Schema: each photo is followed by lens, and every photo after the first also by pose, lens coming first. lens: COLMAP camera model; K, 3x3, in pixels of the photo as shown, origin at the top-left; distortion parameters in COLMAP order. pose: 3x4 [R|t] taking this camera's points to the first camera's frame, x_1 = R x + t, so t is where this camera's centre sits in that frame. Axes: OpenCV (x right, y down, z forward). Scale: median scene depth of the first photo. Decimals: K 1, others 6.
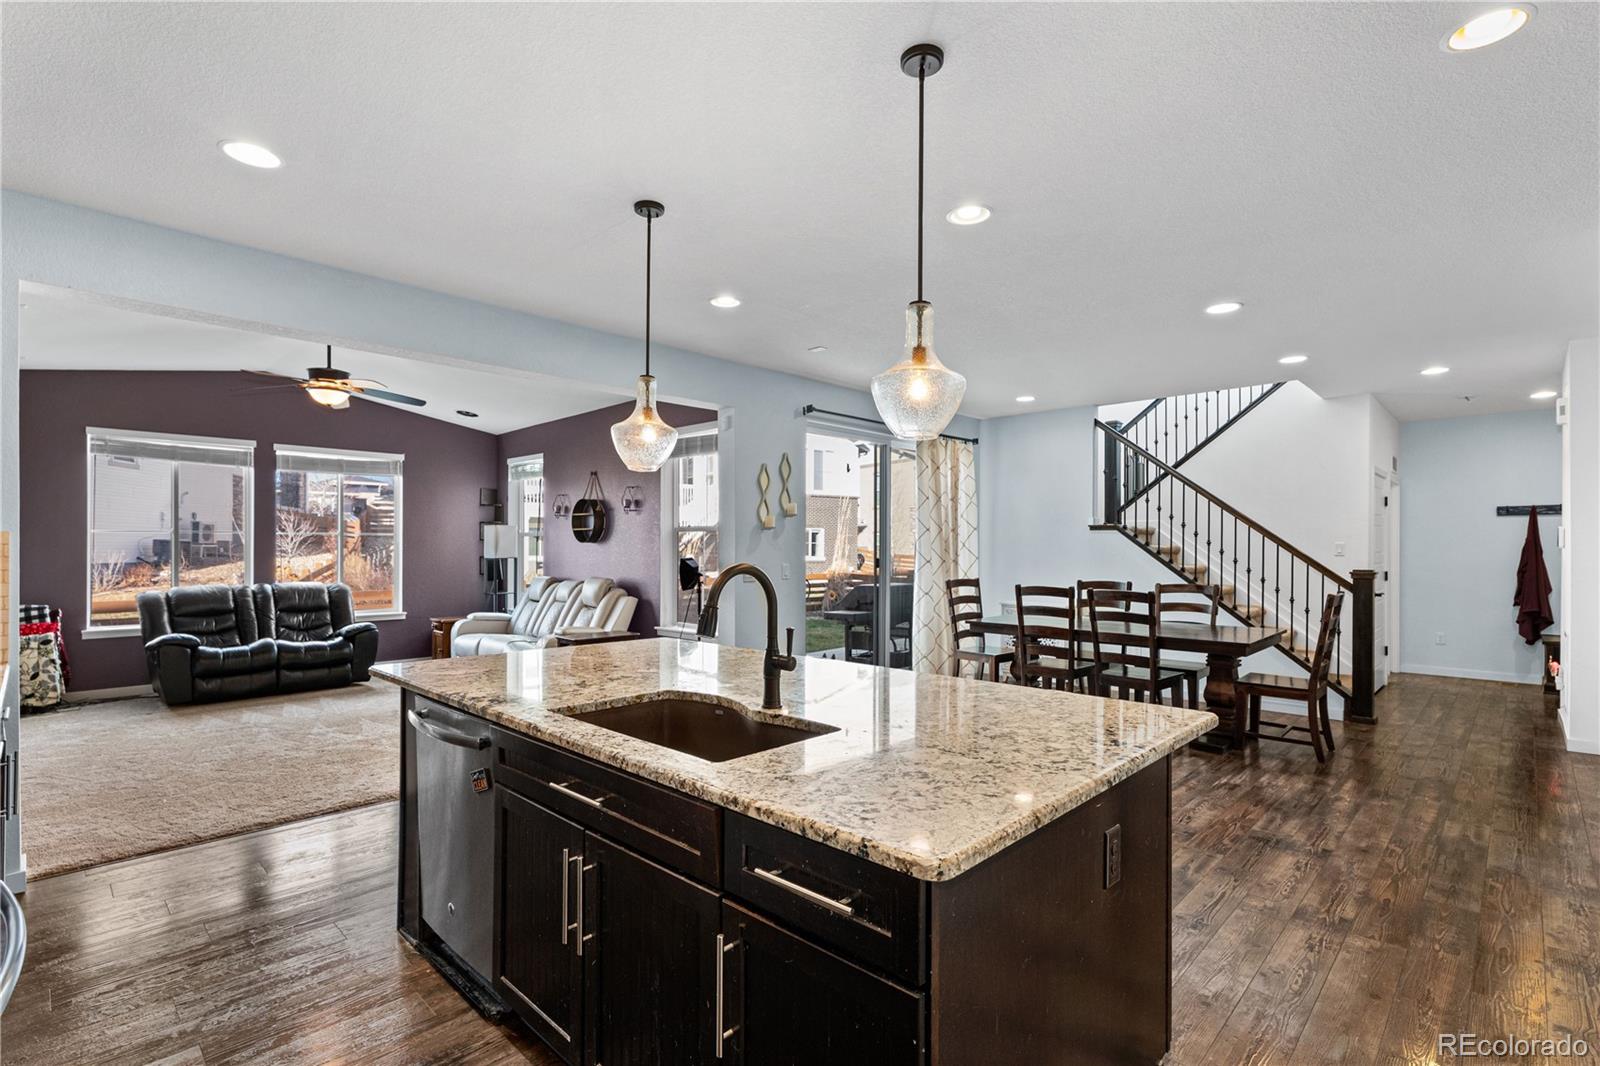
lens RADIAL K [[762.7, 0, 802.2], [0, 762.7, 549.3], [0, 0, 1]] dist [-0.002602, 0.001217]
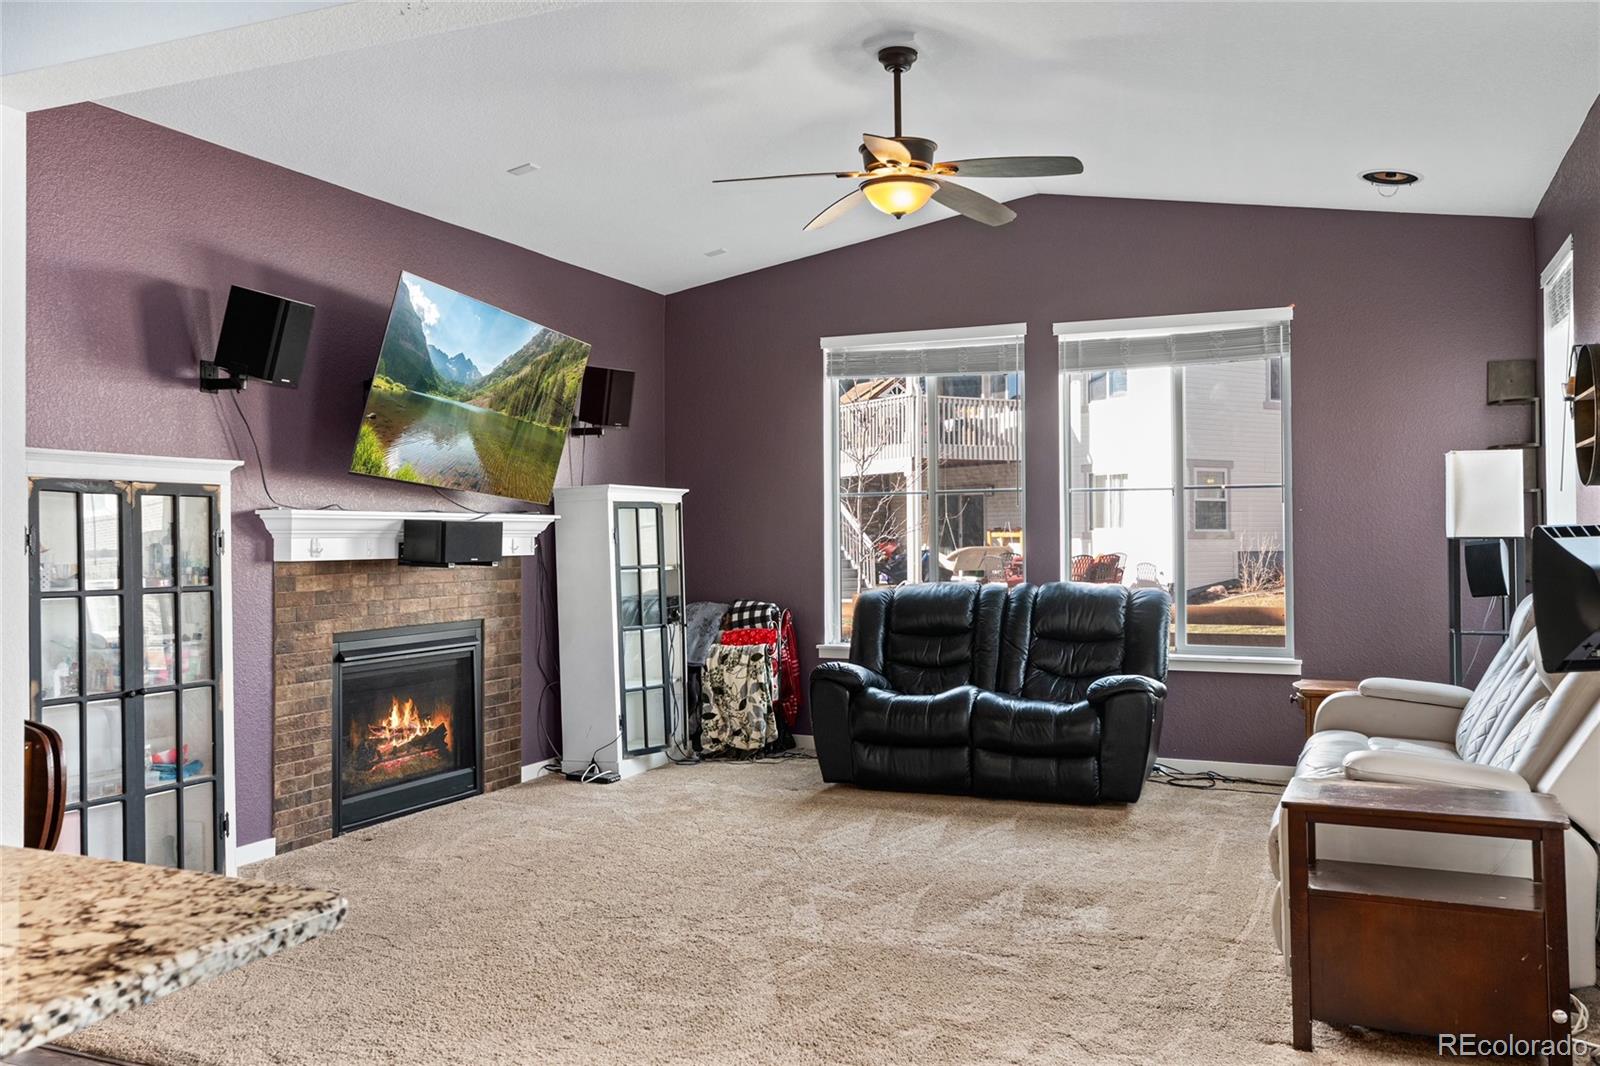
lens RADIAL K [[1296.1, 0, 806.8], [0, 1296.1, 530.8], [0, 0, 1]] dist [-0.010452, 0.034792]
pose [[0.346077, -0.004427, -0.938196, 0.108117], [0.001199, 0.999990, -0.004277, 0.012047], [0.938205, 0.000356, 0.346079, 0.583386]]
